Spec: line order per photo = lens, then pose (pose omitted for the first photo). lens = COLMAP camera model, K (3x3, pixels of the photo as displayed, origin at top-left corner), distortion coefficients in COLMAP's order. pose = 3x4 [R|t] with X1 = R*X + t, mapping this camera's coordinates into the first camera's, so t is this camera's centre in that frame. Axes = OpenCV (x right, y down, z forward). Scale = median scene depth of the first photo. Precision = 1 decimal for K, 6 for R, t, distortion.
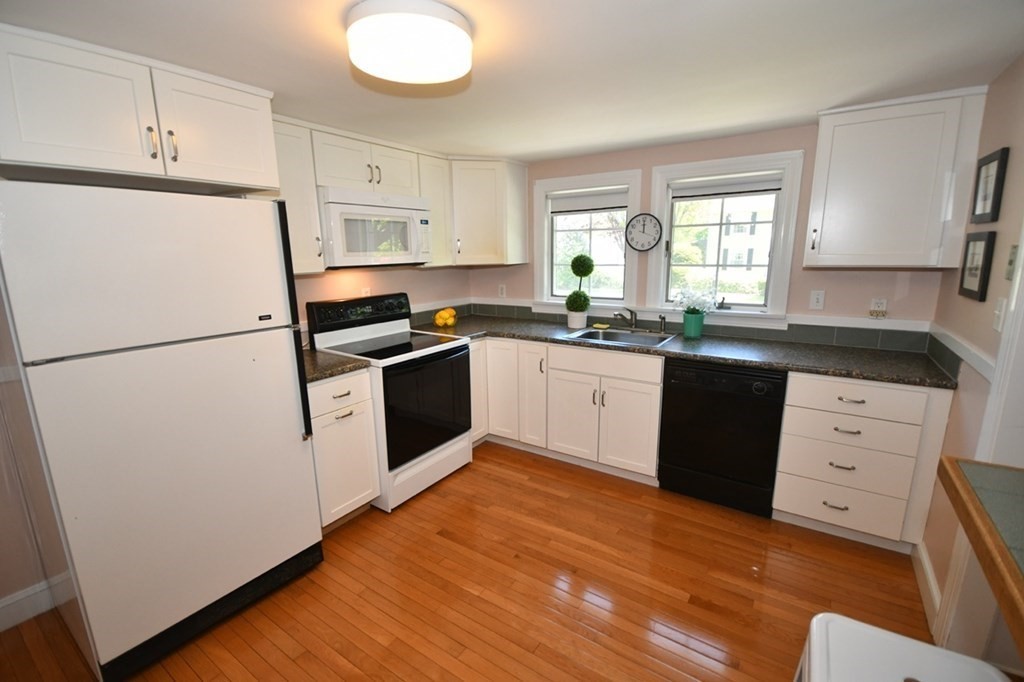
lens RADIAL K [[455.4, 0, 512.0], [0, 455.4, 341.0], [0, 0, 1]] dist [-0.001891, -0.000574]
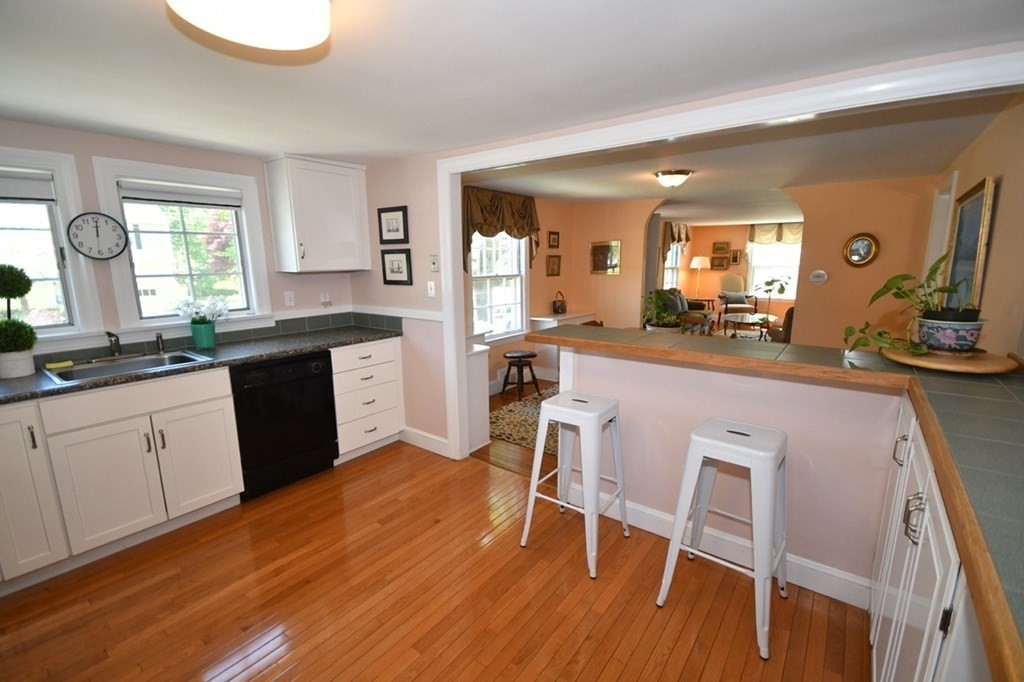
lens RADIAL K [[450.1, 0, 506.8], [0, 450.1, 343.1], [0, 0, 1]] dist [-0.001876, -0.000558]
pose [[0.063471, -0.169534, 0.983478, -0.529327], [0.205292, 0.966608, 0.153377, -0.036616], [-0.976640, 0.192165, 0.096156, 0.297561]]
